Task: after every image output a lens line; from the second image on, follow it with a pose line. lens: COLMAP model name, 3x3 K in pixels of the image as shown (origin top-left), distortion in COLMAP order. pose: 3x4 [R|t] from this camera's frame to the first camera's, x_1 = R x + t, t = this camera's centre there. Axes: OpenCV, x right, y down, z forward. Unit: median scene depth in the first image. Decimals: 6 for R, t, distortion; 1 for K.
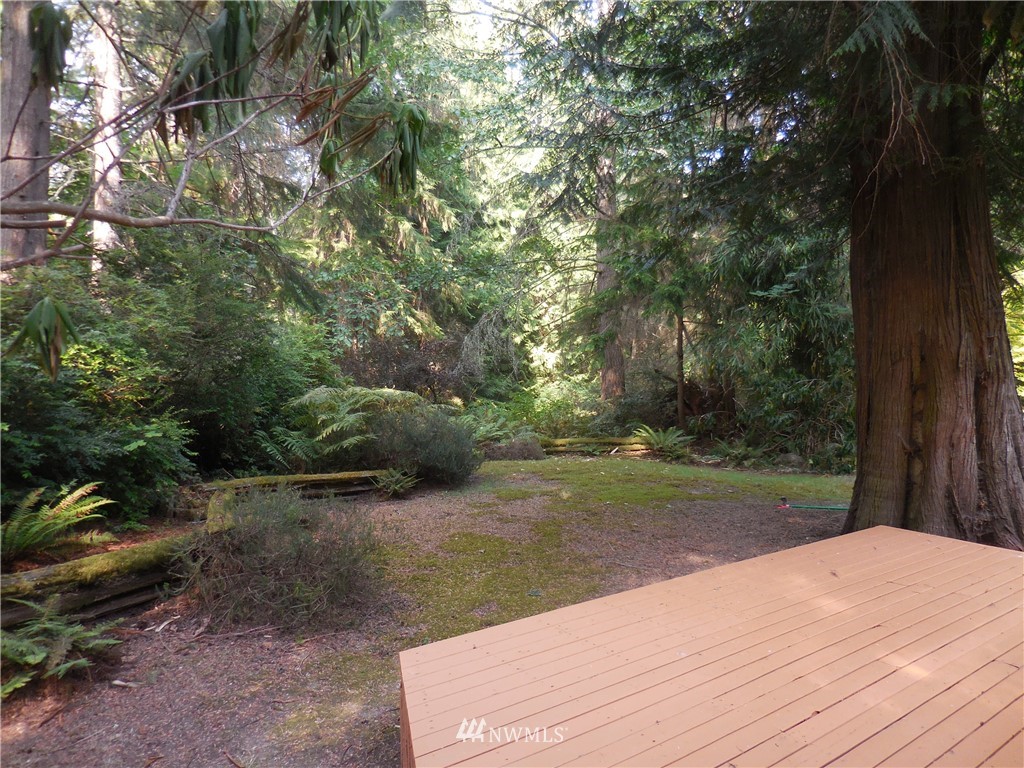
lens RADIAL K [[770.8, 0, 511.9], [0, 770.8, 384.5], [0, 0, 1]] dist [-0.004895, 0.006546]
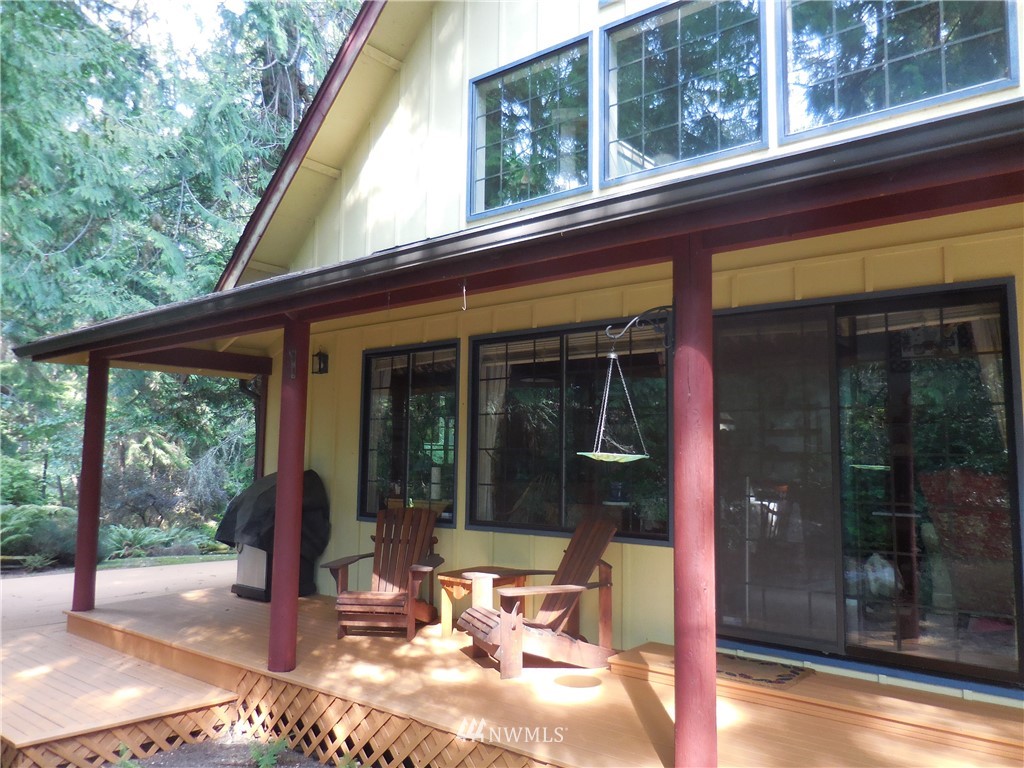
lens RADIAL K [[770.8, 0, 512.7], [0, 770.8, 383.1], [0, 0, 1]] dist [-0.004895, 0.006546]
pose [[0.976614, 0.023319, 0.213732, 0.141763], [0.011985, 0.986650, -0.162412, 0.008669], [-0.214666, 0.161175, 0.963297, -0.253903]]
